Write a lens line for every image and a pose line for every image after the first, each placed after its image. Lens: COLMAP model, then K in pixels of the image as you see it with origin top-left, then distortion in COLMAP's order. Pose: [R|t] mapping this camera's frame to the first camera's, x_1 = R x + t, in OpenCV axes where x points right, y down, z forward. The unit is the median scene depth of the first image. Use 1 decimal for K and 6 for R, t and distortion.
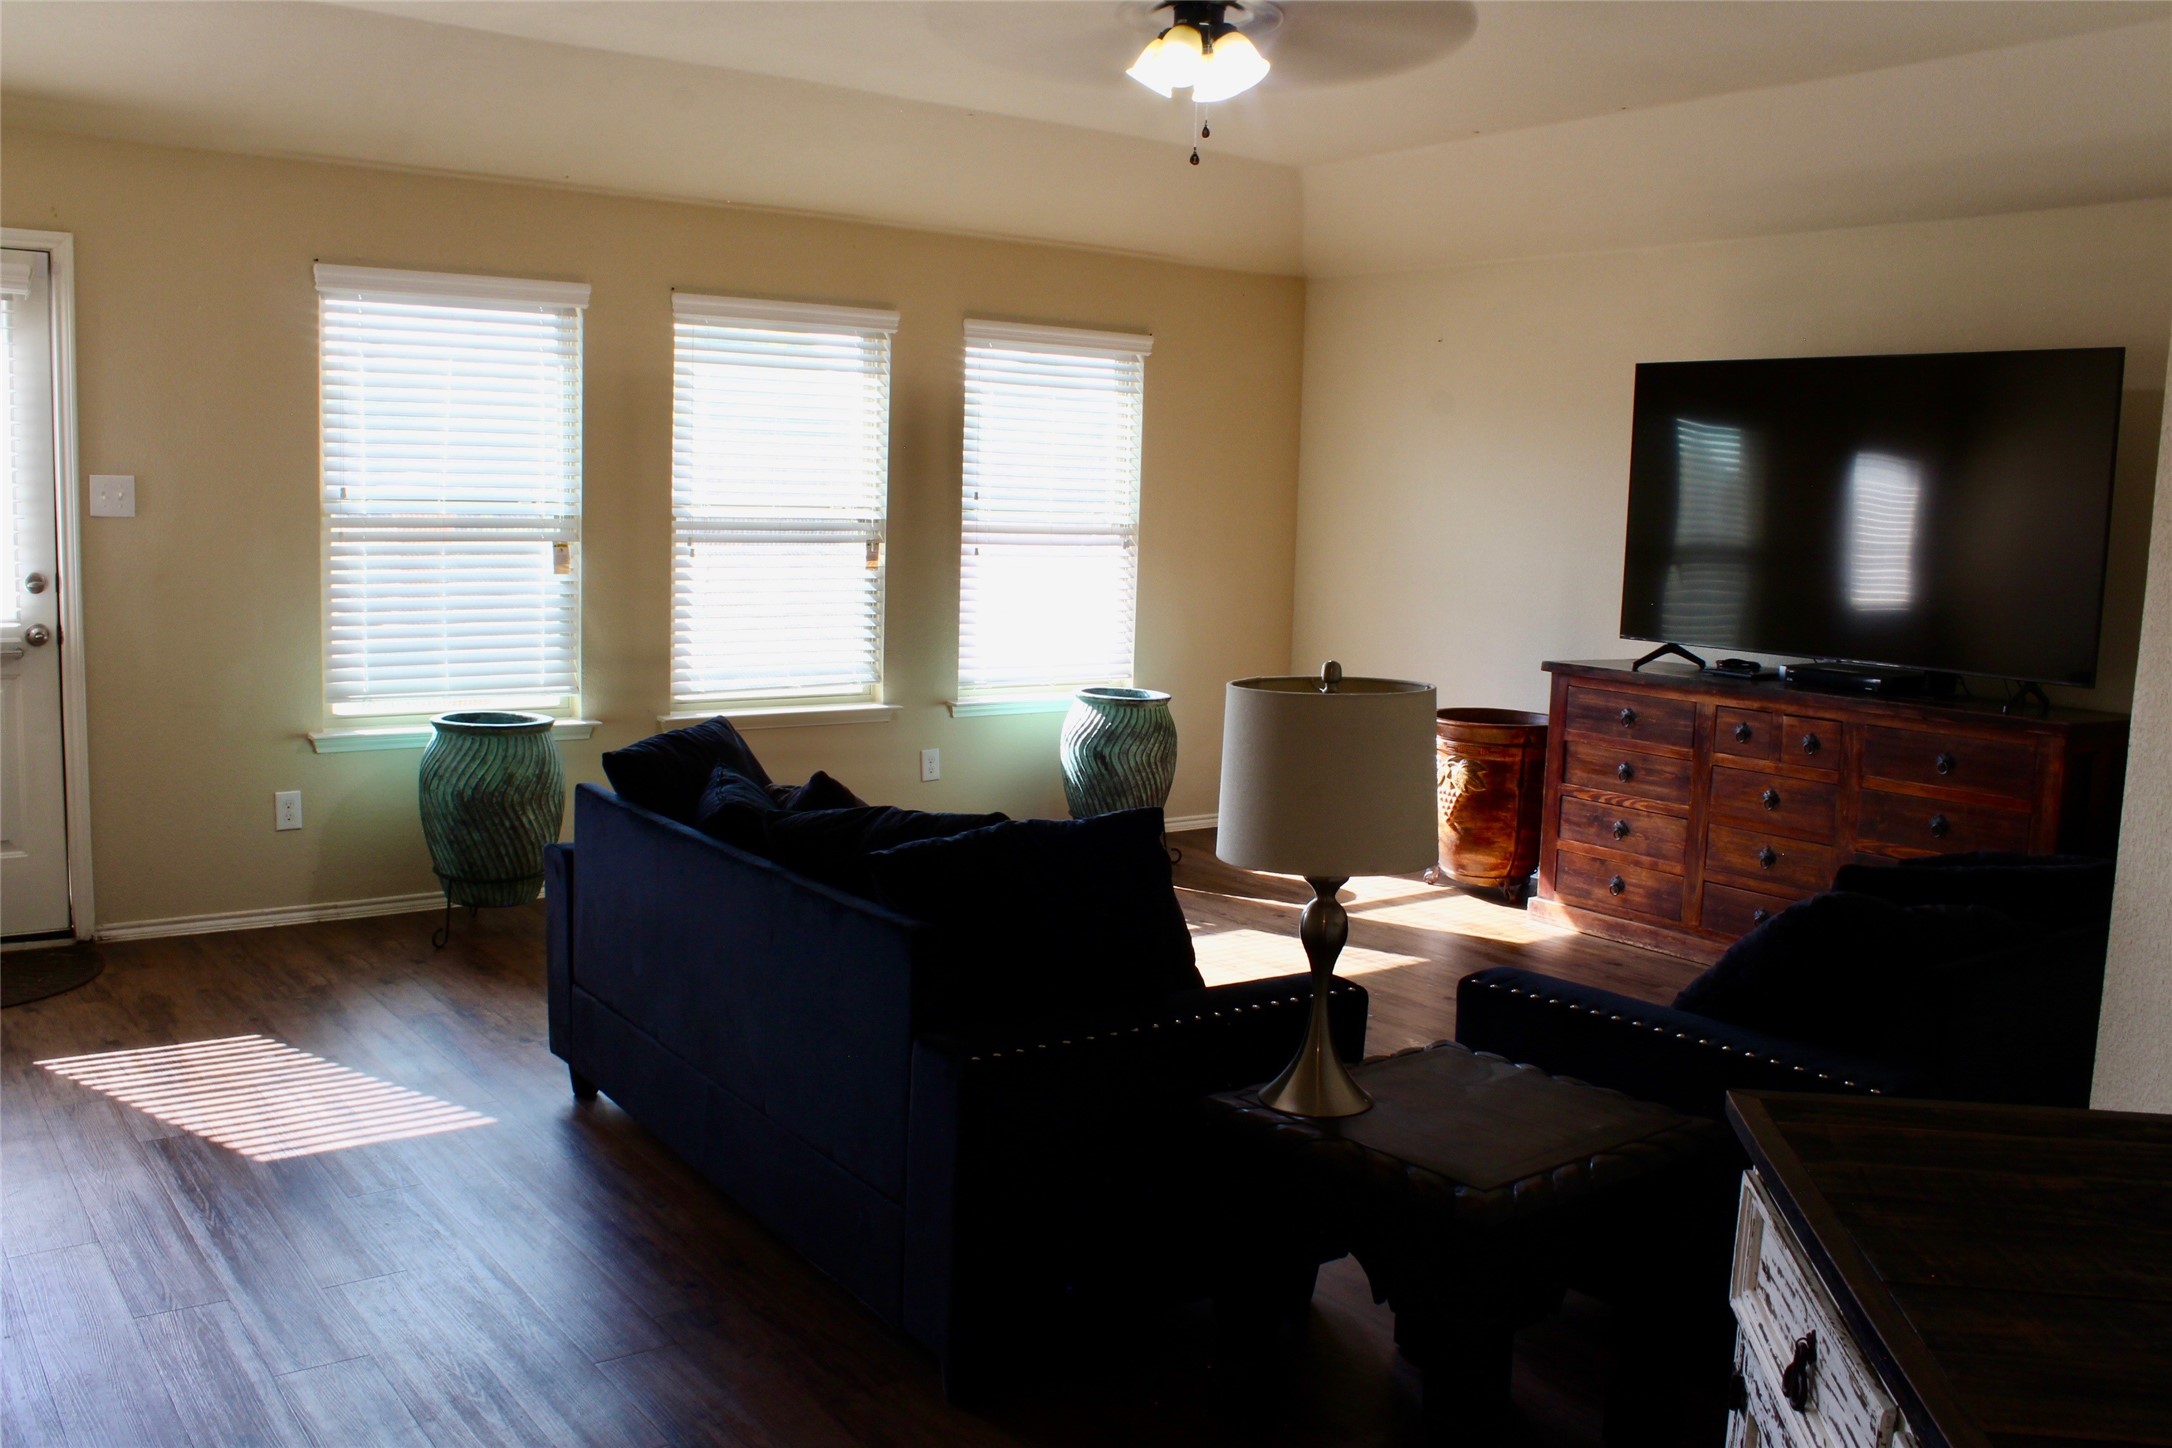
lens RADIAL K [[1864.7, 0, 1086.0], [0, 1864.7, 724.0], [0, 0, 1]] dist [-0.063919, 0.005693]
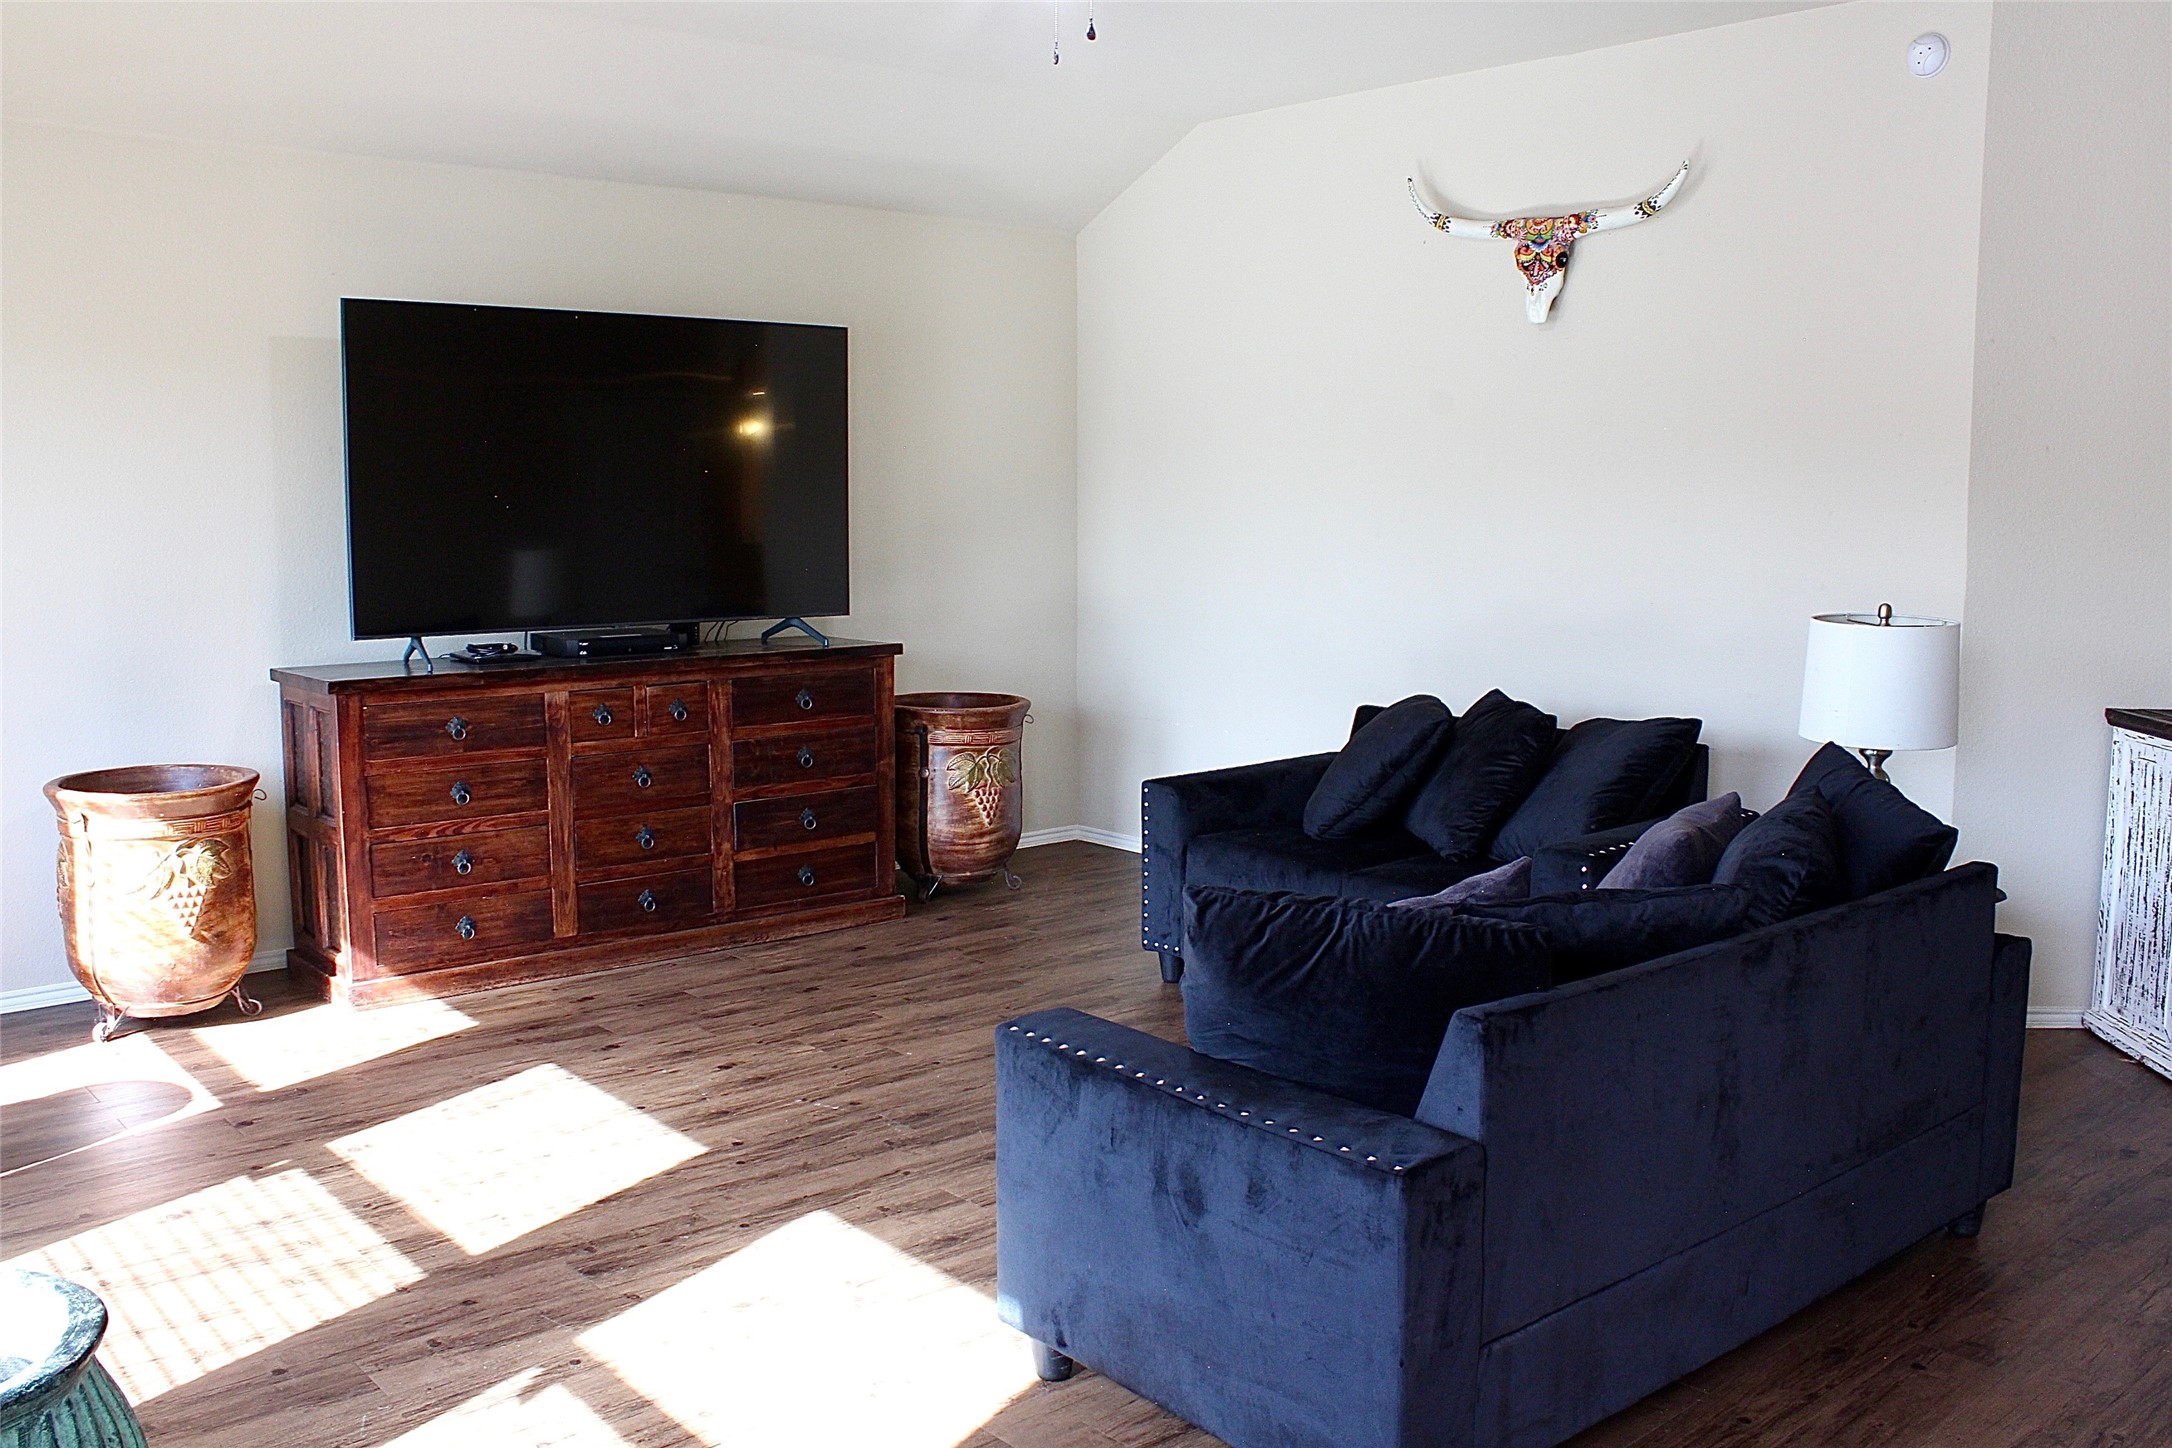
lens RADIAL K [[1864.7, 0, 1086.0], [0, 1864.7, 724.0], [0, 0, 1]] dist [-0.063919, 0.005693]
pose [[-0.069547, -0.159872, 0.984685, -0.554961], [0.117972, 0.978830, 0.167253, -0.112544], [-0.990578, 0.127797, -0.049215, 0.764484]]
